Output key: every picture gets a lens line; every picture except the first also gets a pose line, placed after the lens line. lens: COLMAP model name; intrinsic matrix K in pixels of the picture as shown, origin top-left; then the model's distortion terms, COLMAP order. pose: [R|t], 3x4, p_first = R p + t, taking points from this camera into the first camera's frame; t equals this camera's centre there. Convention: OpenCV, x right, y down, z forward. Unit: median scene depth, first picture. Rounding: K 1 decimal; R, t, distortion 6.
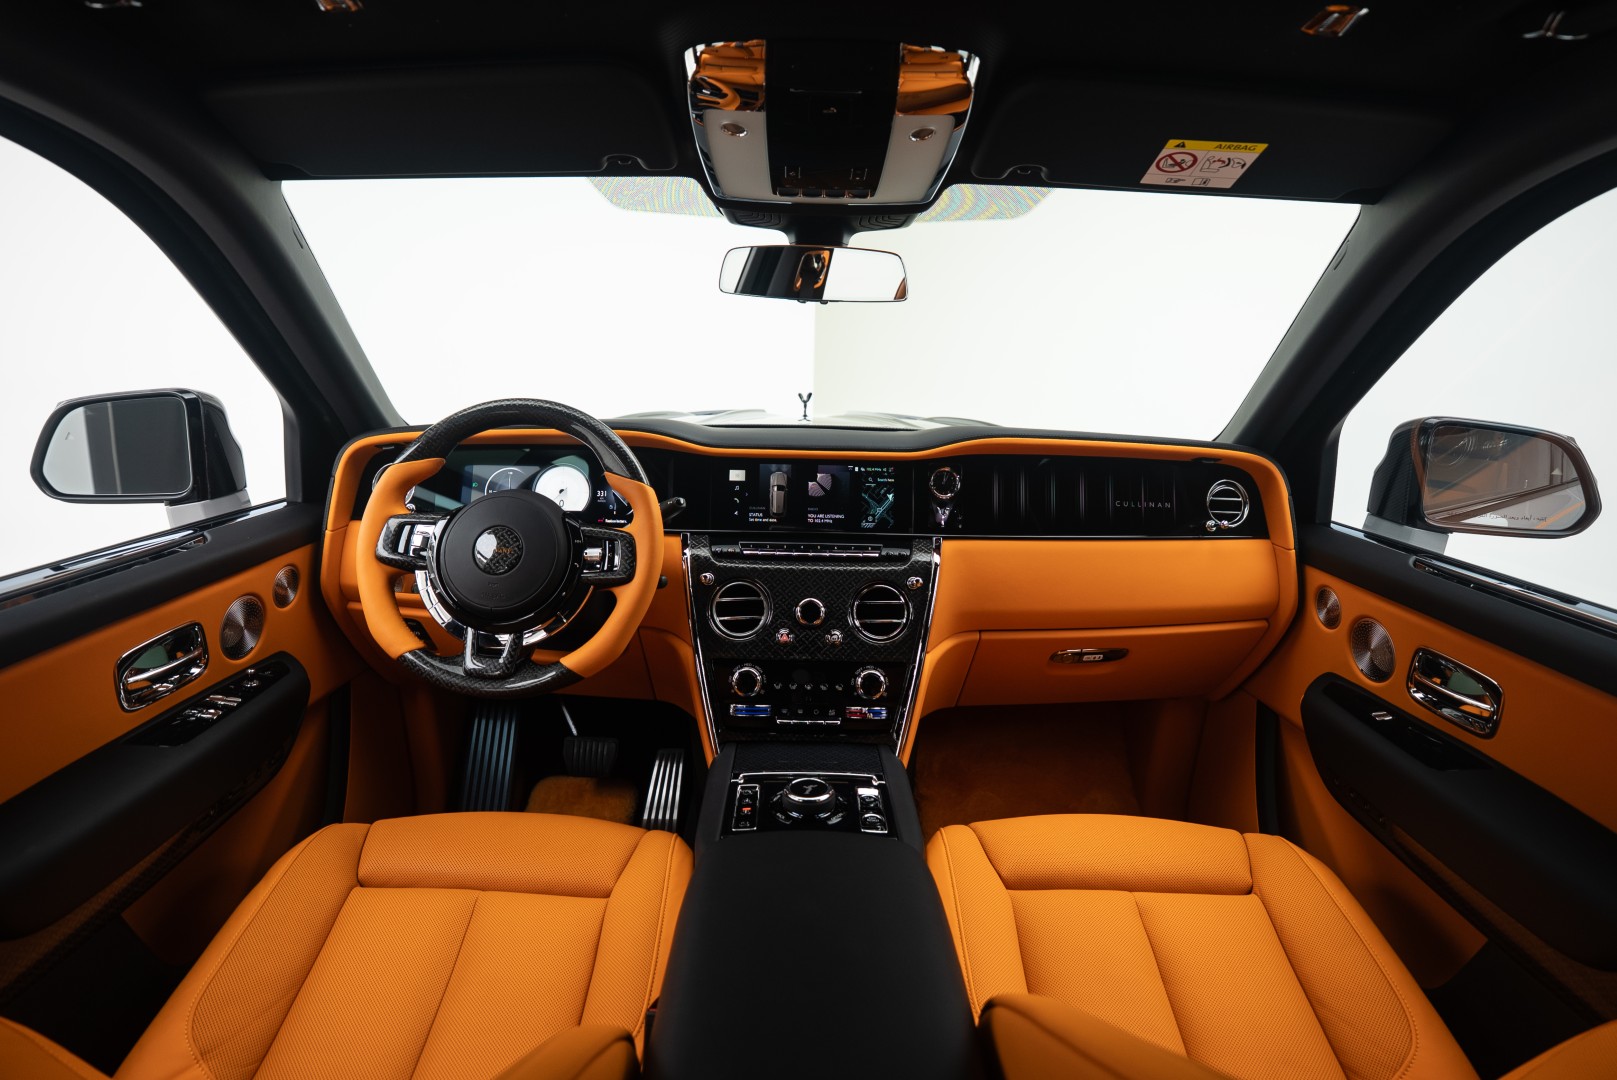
lens RADIAL K [[783.9, 0, 808.5], [0, 783.9, 540.0], [0, 0, 1]] dist [-0.029320, 0.000850]
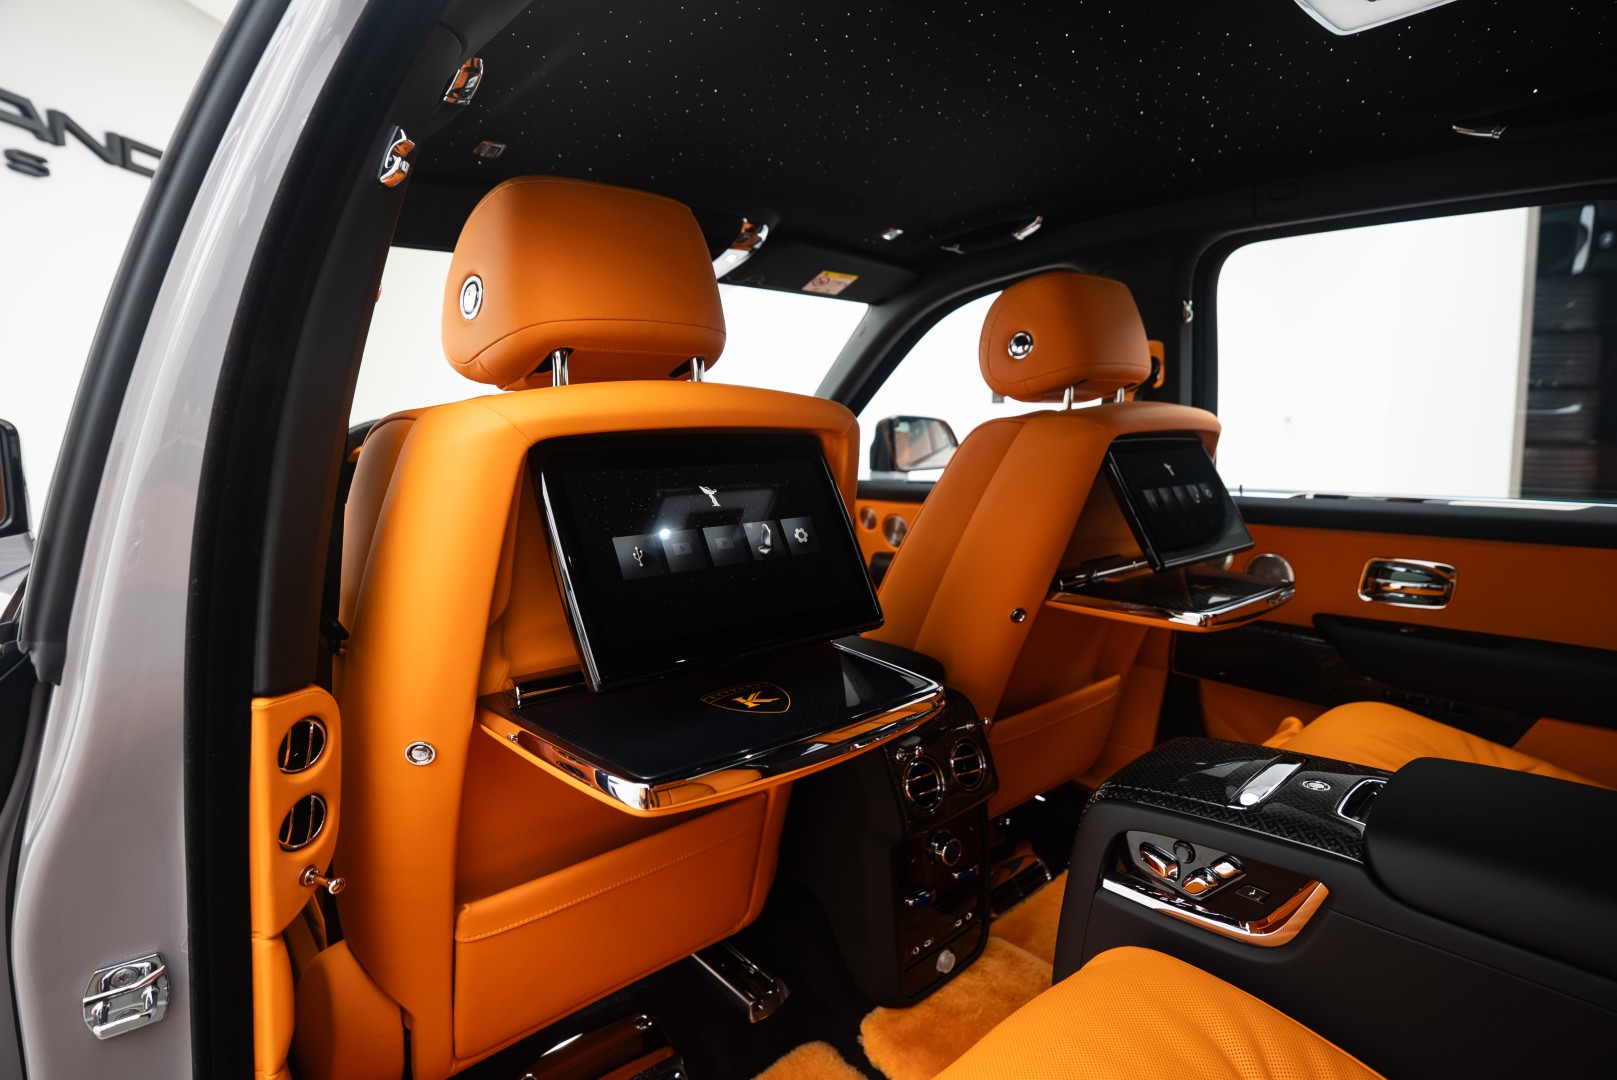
lens RADIAL K [[783.9, 0, 808.5], [0, 783.9, 540.0], [0, 0, 1]] dist [-0.029320, 0.000850]
pose [[0.762583, -0.128814, 0.633936, -0.751126], [0.185584, 0.982344, -0.023636, 0.190464], [-0.619699, 0.135673, 0.773024, -0.406612]]
